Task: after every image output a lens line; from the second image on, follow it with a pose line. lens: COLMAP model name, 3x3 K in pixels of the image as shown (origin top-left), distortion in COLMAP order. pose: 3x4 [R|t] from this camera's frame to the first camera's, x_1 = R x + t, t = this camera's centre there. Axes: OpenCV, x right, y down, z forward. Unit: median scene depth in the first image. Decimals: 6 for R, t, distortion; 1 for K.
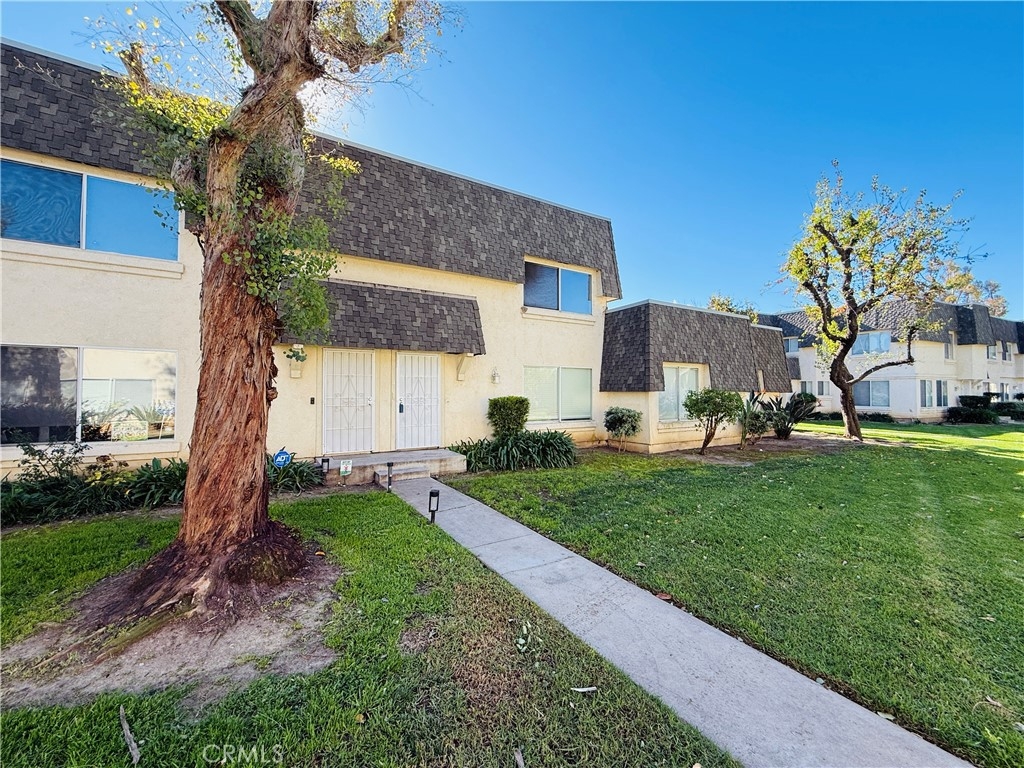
lens RADIAL K [[409.0, 0, 511.7], [0, 409.0, 382.7], [0, 0, 1]] dist [-0.000940, 0.000868]
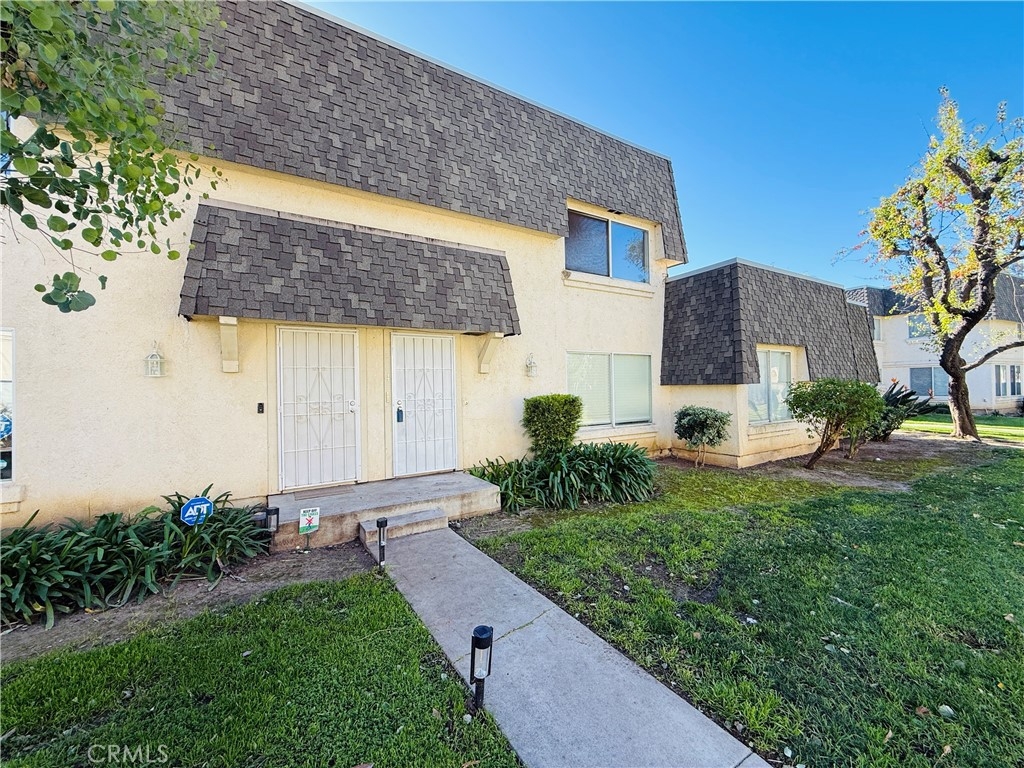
lens RADIAL K [[409.0, 0, 511.0], [0, 409.0, 383.1], [0, 0, 1]] dist [-0.000940, 0.000868]
pose [[0.999845, -0.017548, 0.001113, -0.077440], [0.017530, 0.999739, 0.014671, 0.002277], [-0.001370, -0.014649, 0.999892, 0.291369]]
